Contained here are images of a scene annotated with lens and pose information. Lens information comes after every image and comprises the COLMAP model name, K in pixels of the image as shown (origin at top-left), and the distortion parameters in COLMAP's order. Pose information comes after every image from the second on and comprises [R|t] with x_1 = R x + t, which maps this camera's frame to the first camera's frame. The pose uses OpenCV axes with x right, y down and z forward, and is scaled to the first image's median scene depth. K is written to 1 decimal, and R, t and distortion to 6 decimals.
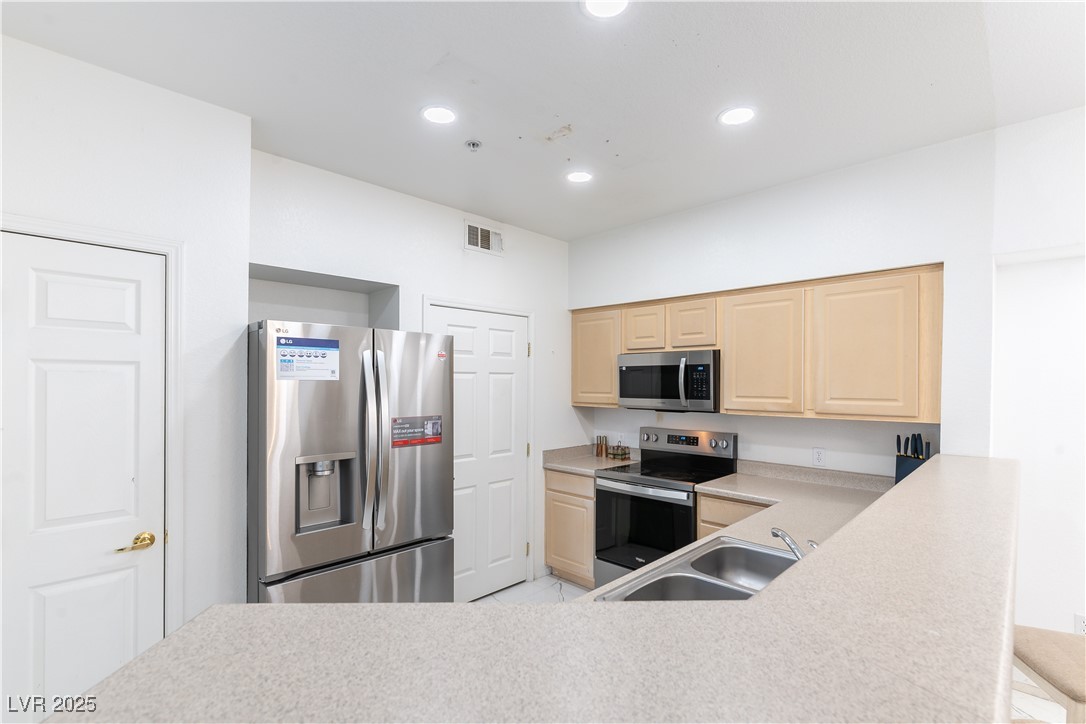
lens RADIAL K [[496.7, 0, 542.8], [0, 496.7, 378.9], [0, 0, 1]] dist [-0.001373, -0.000128]
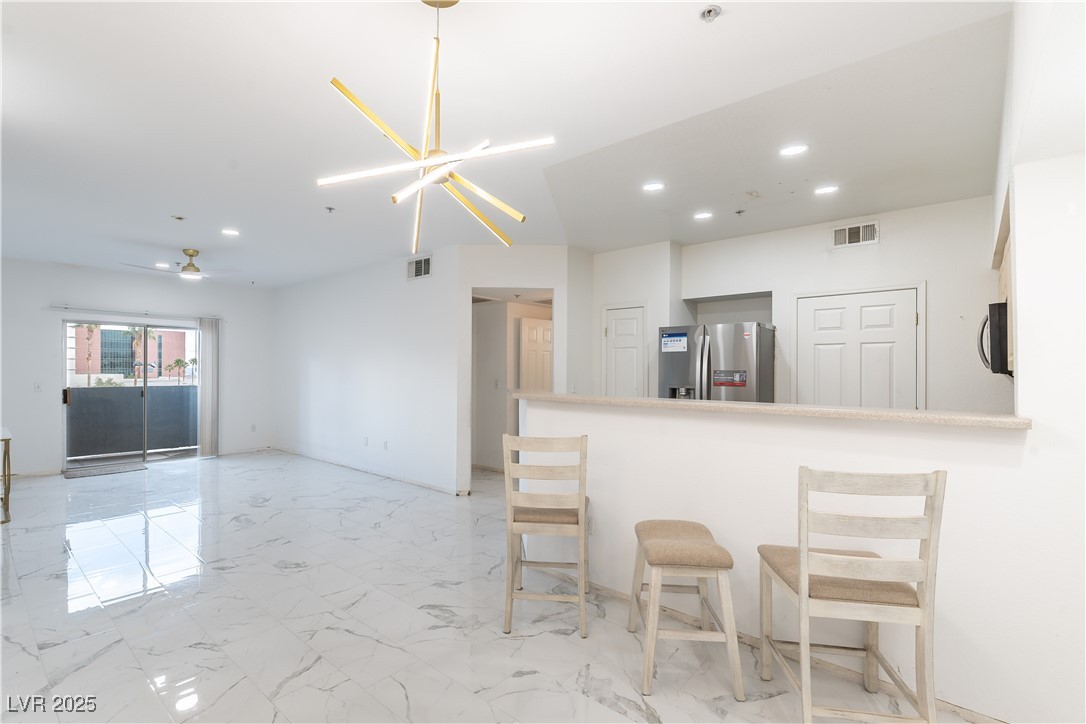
lens RADIAL K [[486.5, 0, 515.1], [0, 486.5, 368.0], [0, 0, 1]] dist [0.000457, -0.000060]
pose [[0.041349, -0.003462, -0.999139, 1.130855], [0.002944, 0.999990, -0.003344, 0.054689], [0.999140, -0.002803, 0.041358, 0.114280]]
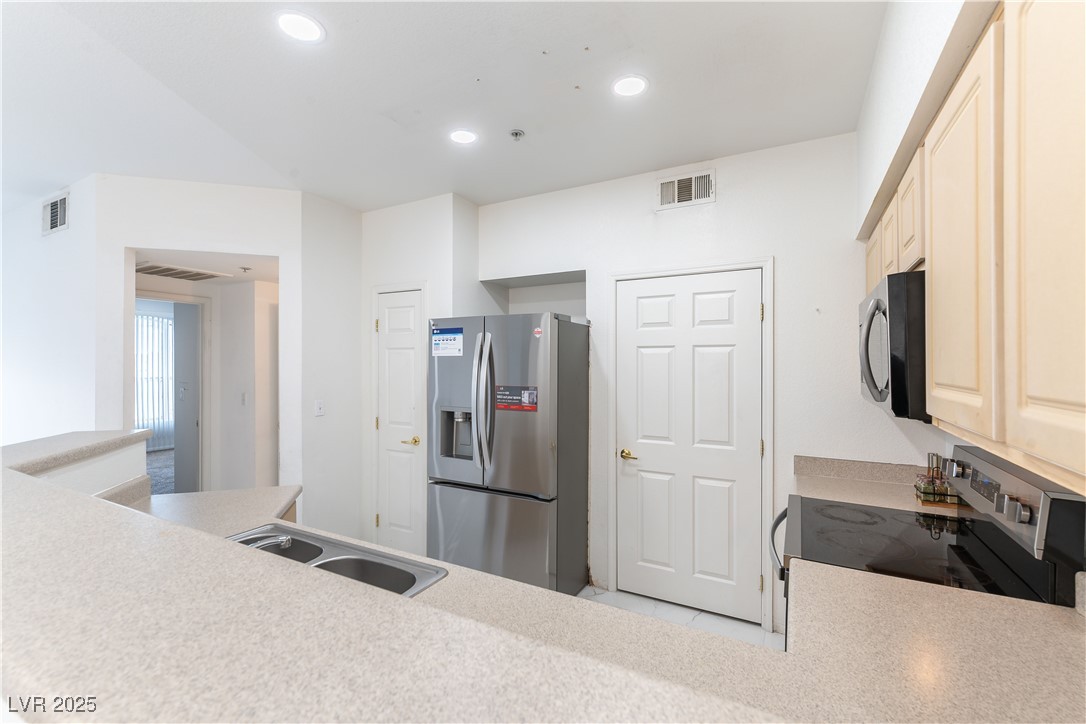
lens RADIAL K [[460.5, 0, 543.0], [0, 460.5, 362.0], [0, 0, 1]] dist [-0.000791, -0.000149]
pose [[0.280036, -0.003079, -0.959985, 0.618438], [0.006782, 0.999976, -0.001229, 0.015896], [0.959966, -0.006166, 0.280050, 0.578164]]
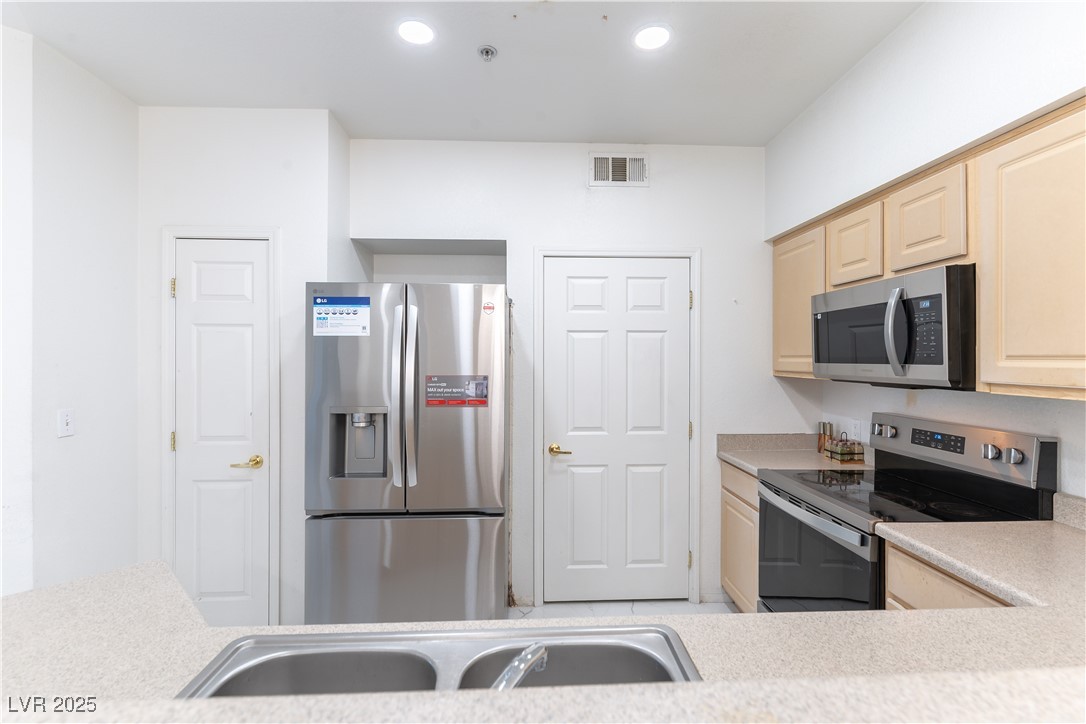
lens RADIAL K [[479.4, 0, 547.1], [0, 479.4, 357.1], [0, 0, 1]] dist [-0.000995, -0.000147]
pose [[0.735553, -0.002087, -0.677464, 0.359896], [0.004310, 0.999989, 0.001599, 0.031556], [0.677453, -0.004096, 0.735555, 0.352261]]
